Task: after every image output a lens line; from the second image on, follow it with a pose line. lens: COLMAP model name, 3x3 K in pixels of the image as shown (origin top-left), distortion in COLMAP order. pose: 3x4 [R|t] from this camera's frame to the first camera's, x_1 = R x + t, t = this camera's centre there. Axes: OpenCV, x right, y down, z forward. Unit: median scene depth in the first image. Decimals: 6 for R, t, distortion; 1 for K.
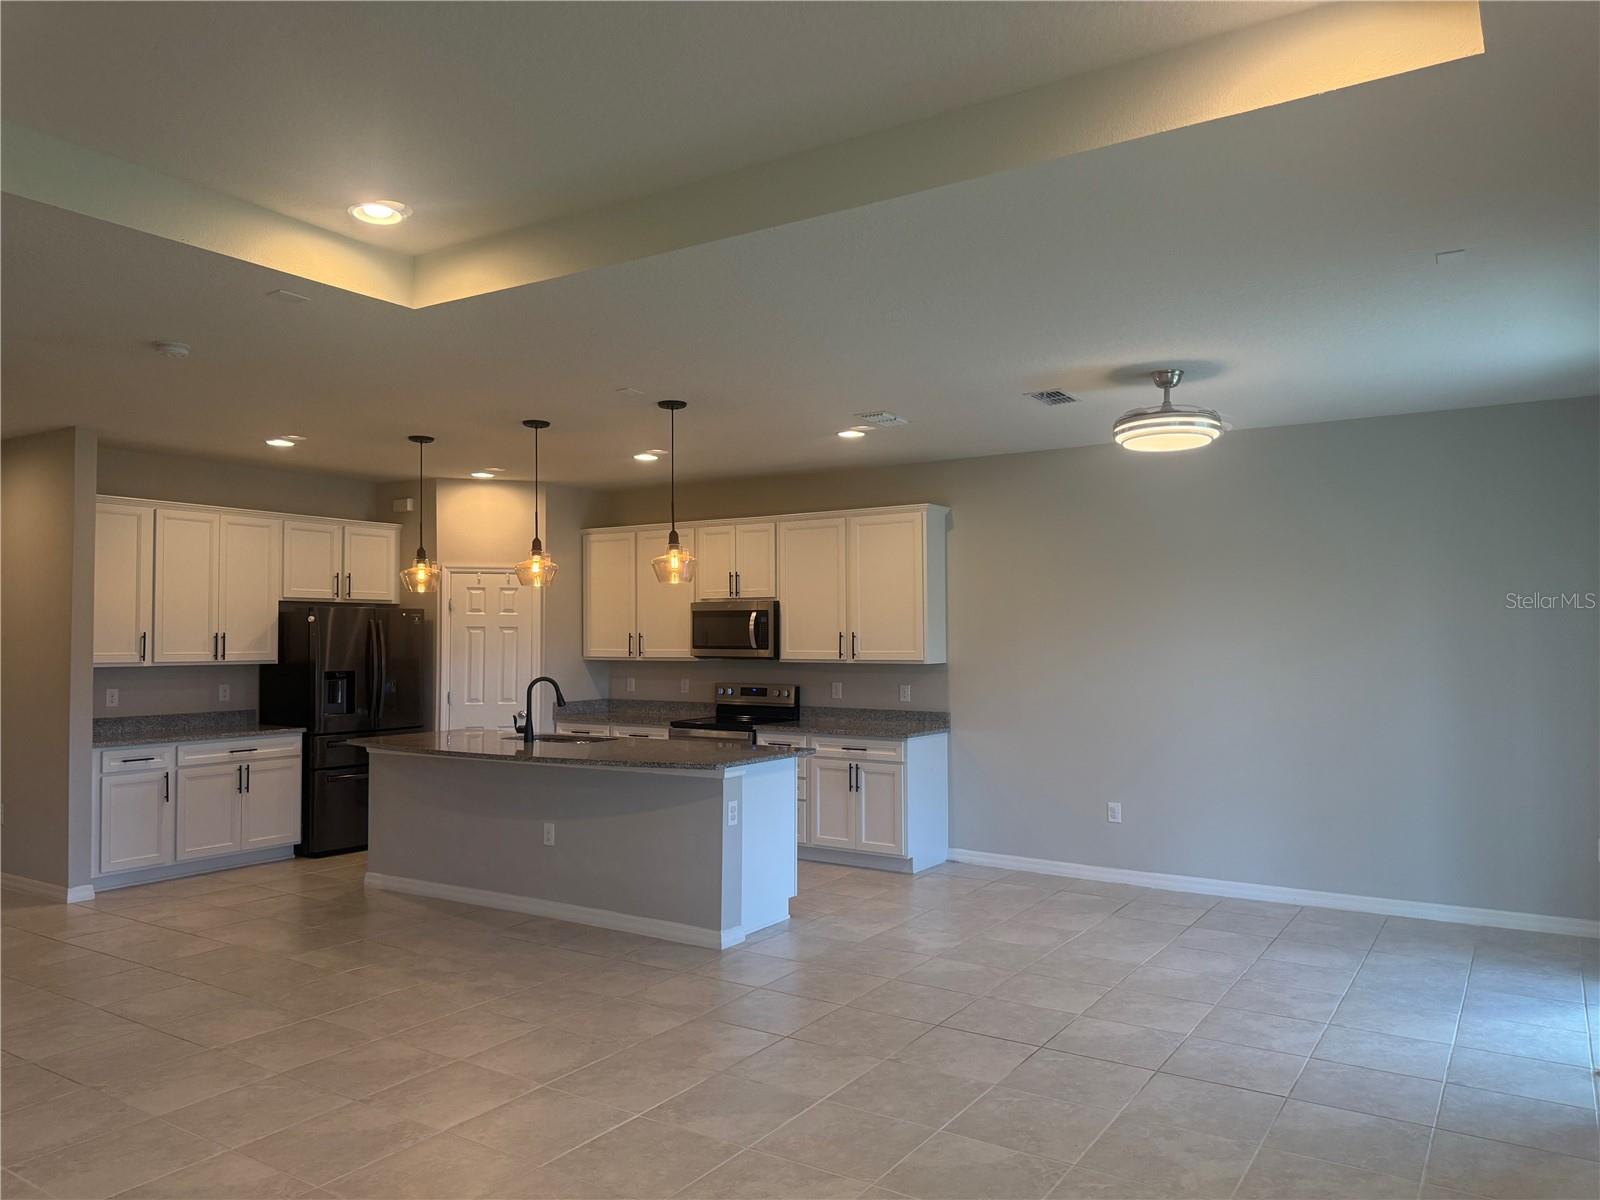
lens RADIAL K [[1124.5, 0, 796.3], [0, 1124.5, 611.2], [0, 0, 1]] dist [0.112072, -0.154924]
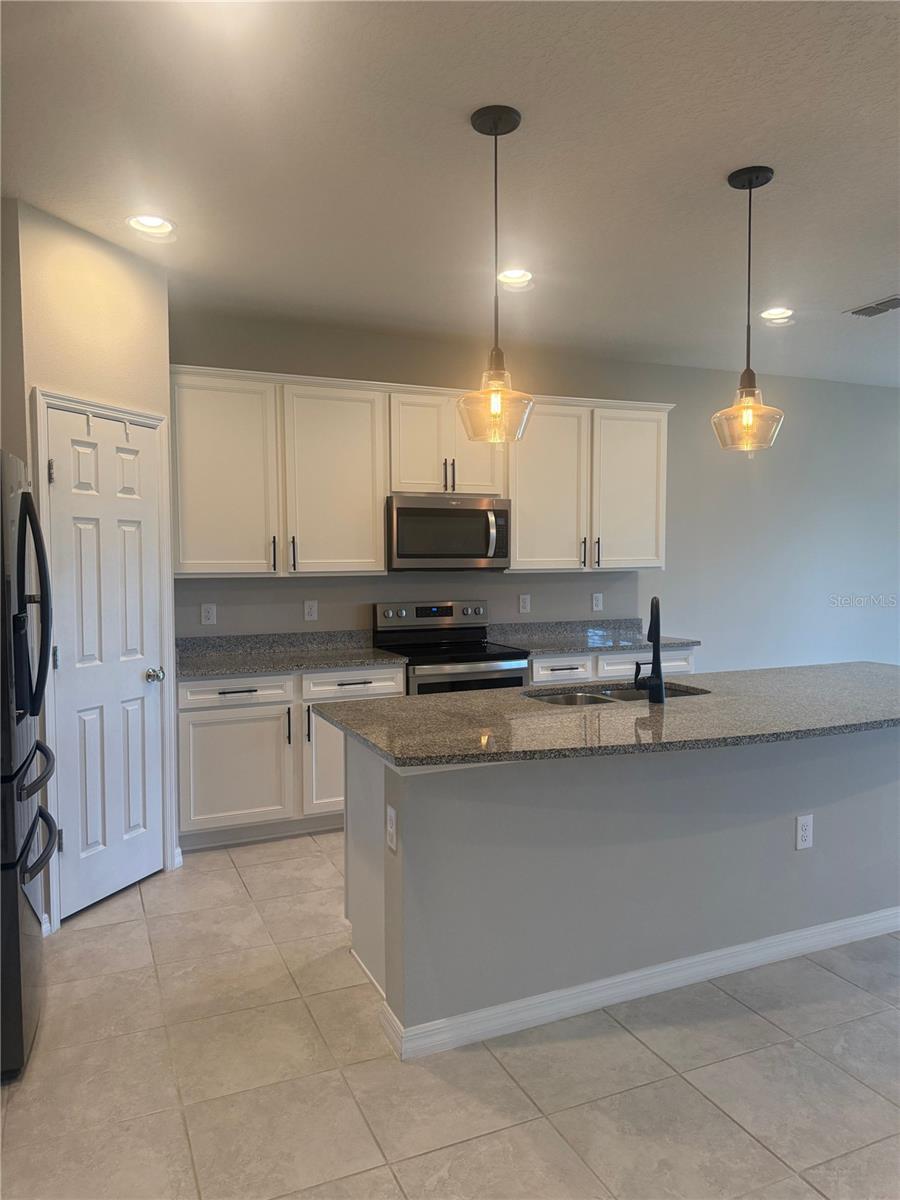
lens RADIAL K [[843.4, 0, 443.3], [0, 843.4, 602.1], [0, 0, 1]] dist [0.112072, -0.154924]
pose [[0.544531, -0.048430, 0.837341, -0.741760], [-0.012172, 0.997770, 0.065624, 0.034590], [-0.838652, -0.045927, 0.542727, 0.915200]]
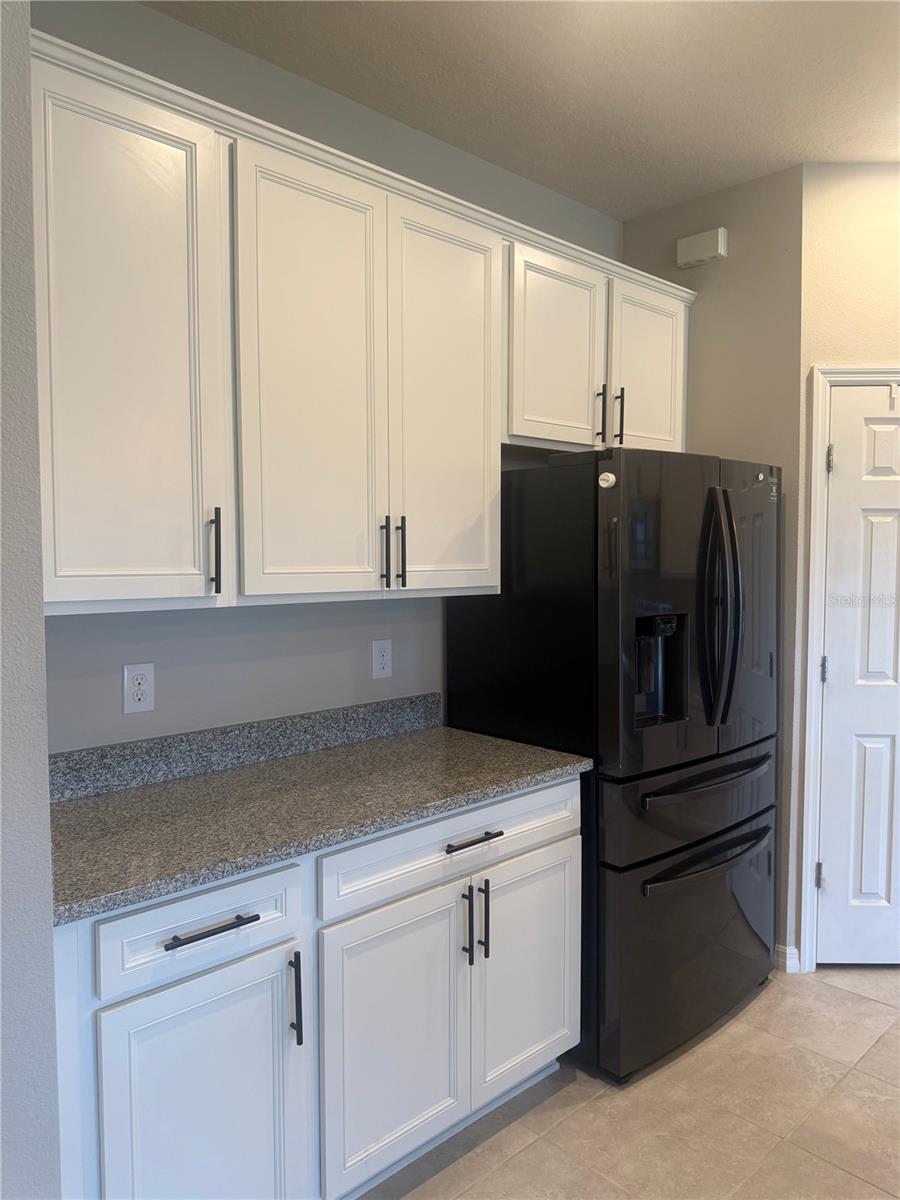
lens RADIAL K [[865.7, 0, 472.6], [0, 865.7, 599.3], [0, 0, 1]] dist [0.055799, -0.038719]
pose [[0.978849, 0.012282, -0.204213, -0.520364], [0.004038, 0.996842, 0.079308, 0.029706], [0.204542, -0.078455, 0.975709, 0.898875]]
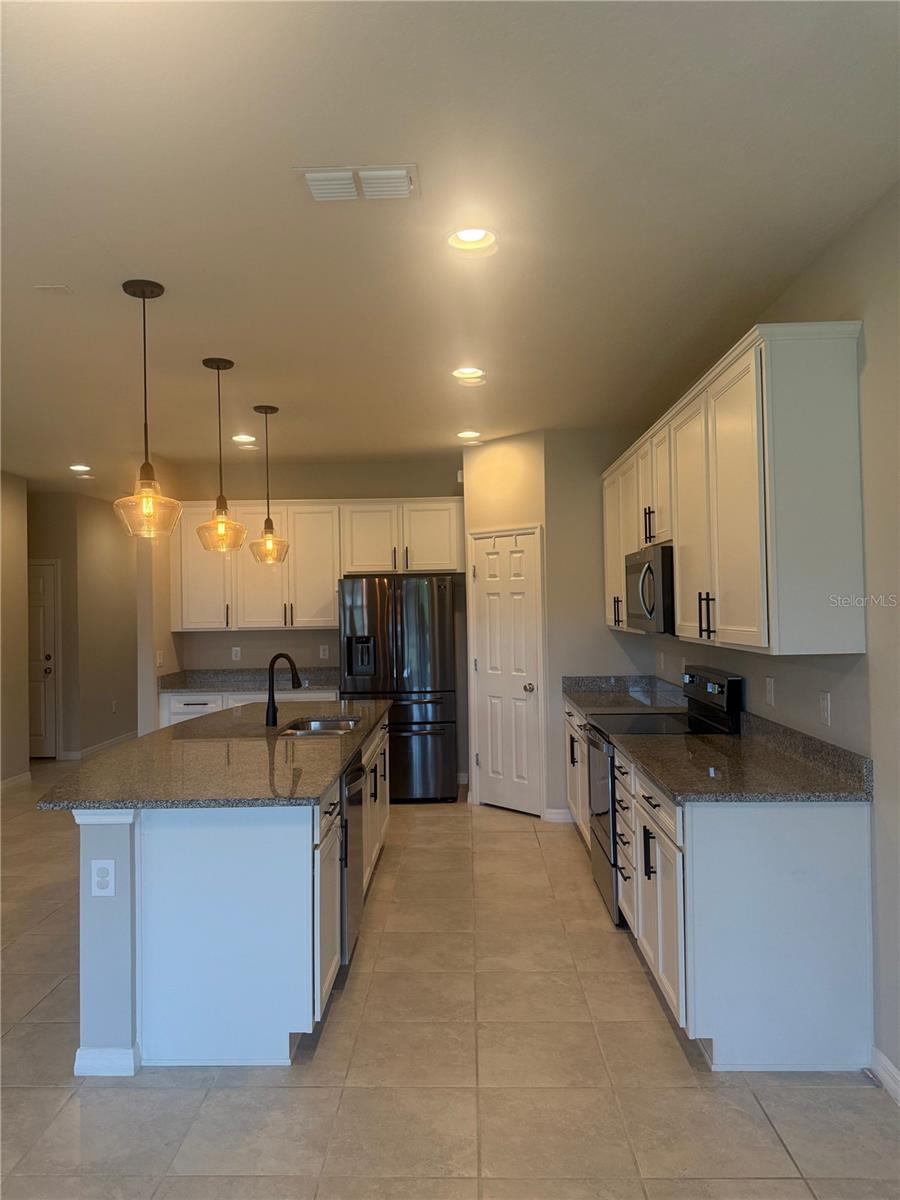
lens RADIAL K [[843.4, 0, 443.3], [0, 843.4, 602.1], [0, 0, 1]] dist [0.112072, -0.154924]
pose [[0.529616, -0.011368, -0.848161, 0.431139], [0.035621, 0.999326, 0.008849, 0.019123], [0.847489, -0.034899, 0.529664, 0.823930]]
